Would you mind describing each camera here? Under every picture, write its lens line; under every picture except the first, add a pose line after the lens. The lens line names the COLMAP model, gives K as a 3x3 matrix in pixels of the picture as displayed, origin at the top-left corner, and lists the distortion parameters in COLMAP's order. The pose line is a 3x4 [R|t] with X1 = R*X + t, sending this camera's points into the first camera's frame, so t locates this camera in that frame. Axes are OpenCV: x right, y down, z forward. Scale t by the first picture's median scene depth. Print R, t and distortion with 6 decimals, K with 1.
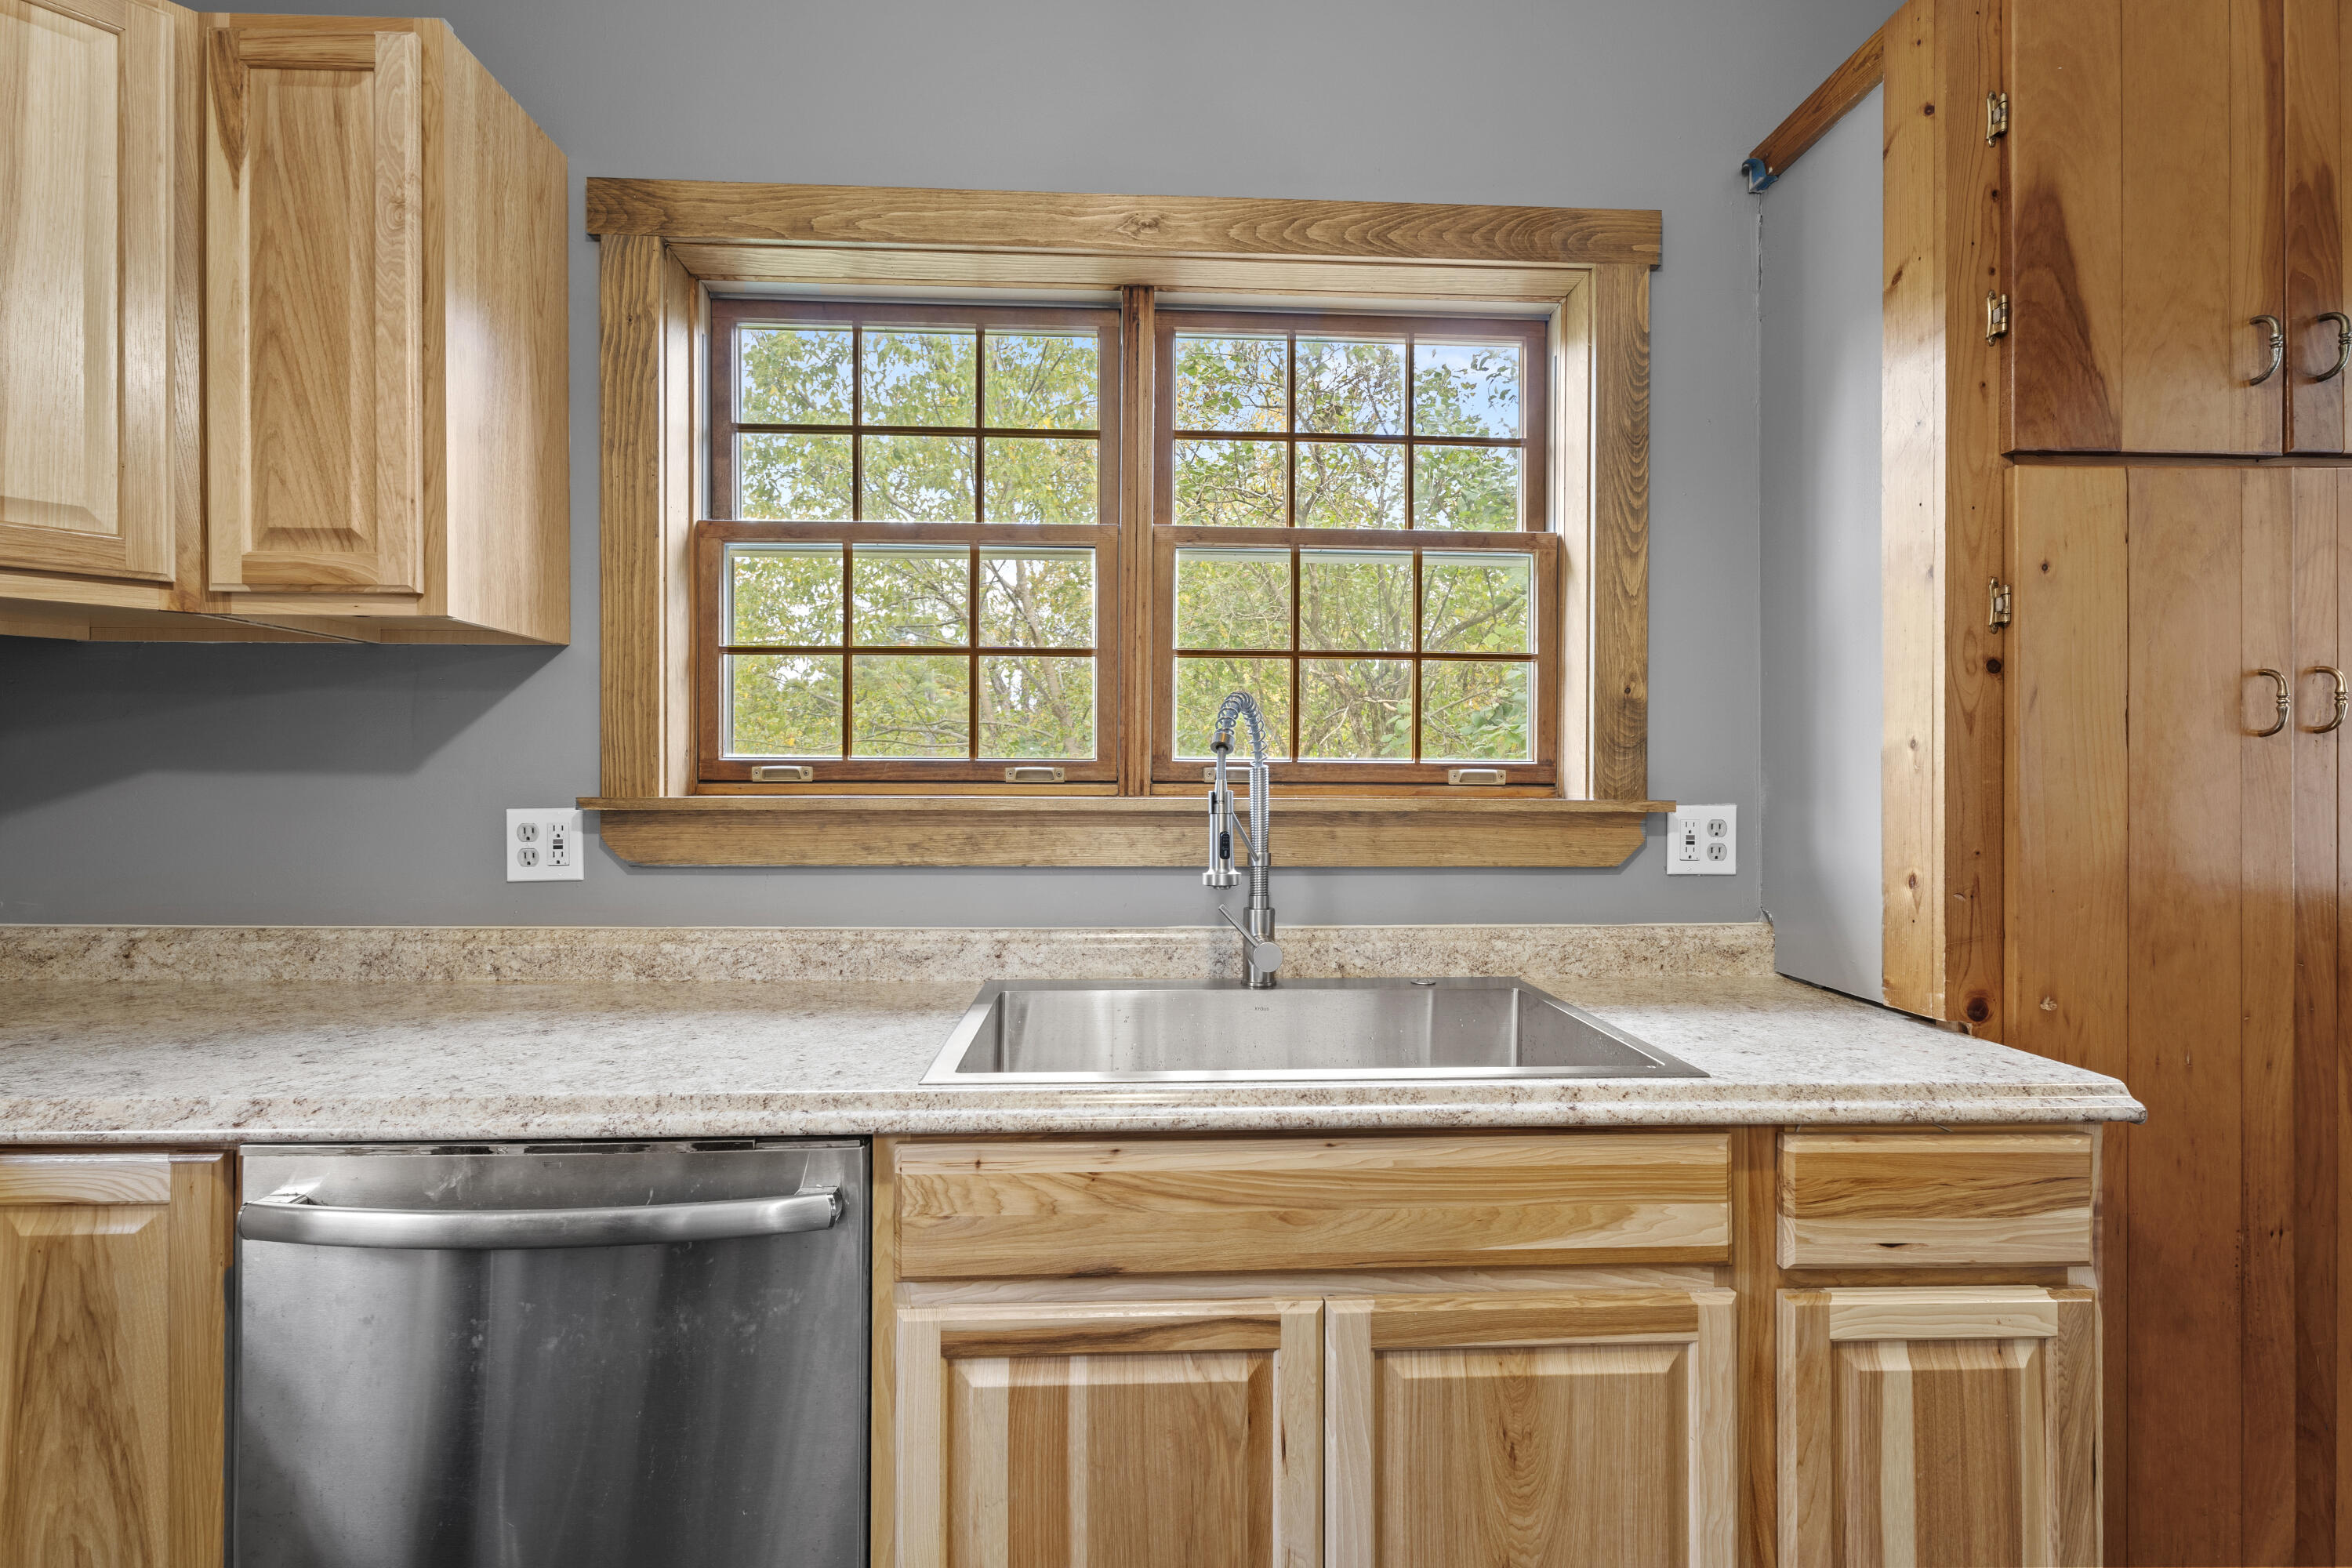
lens RADIAL K [[1069.5, 0, 1197.7], [0, 1069.5, 777.4], [0, 0, 1]] dist [0.004364, -0.001061]
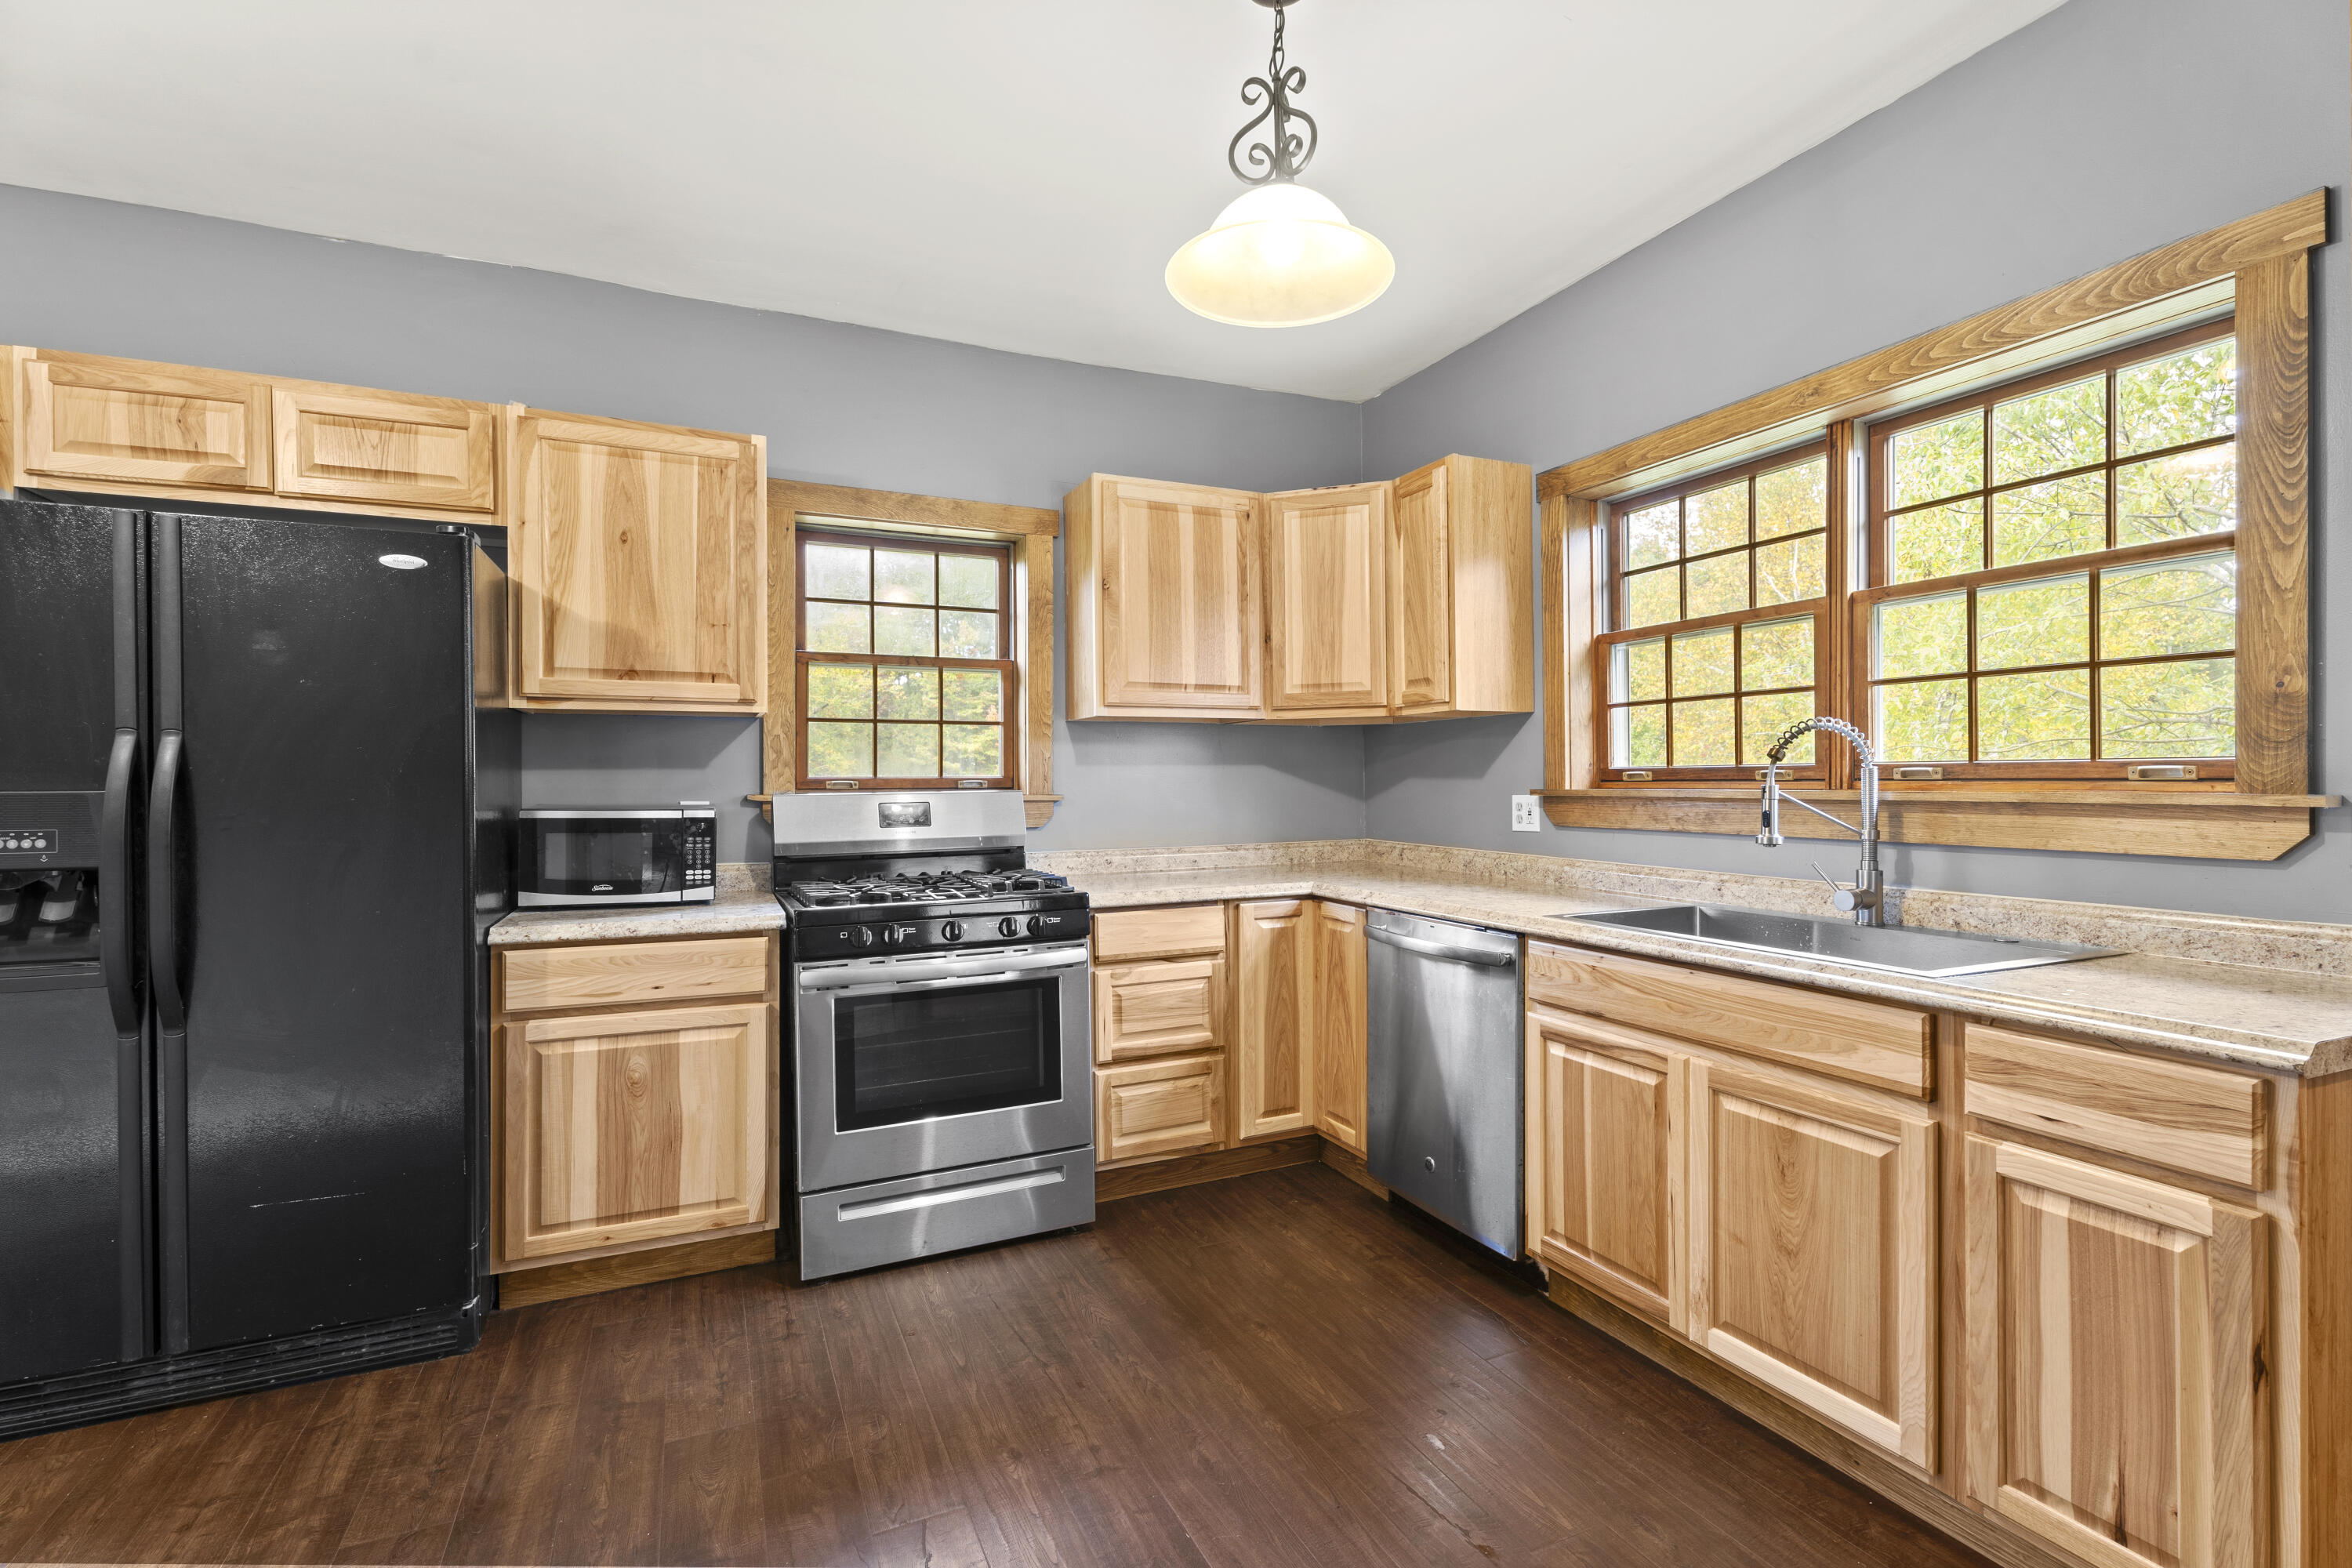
lens RADIAL K [[1069.5, 0, 1163.2], [0, 1069.5, 783.1], [0, 0, 1]] dist [0.004364, -0.001061]
pose [[0.362037, -0.004158, -0.932155, 1.145134], [0.006161, 0.999979, -0.002067, 0.008002], [0.932143, -0.004995, 0.362055, -0.399357]]
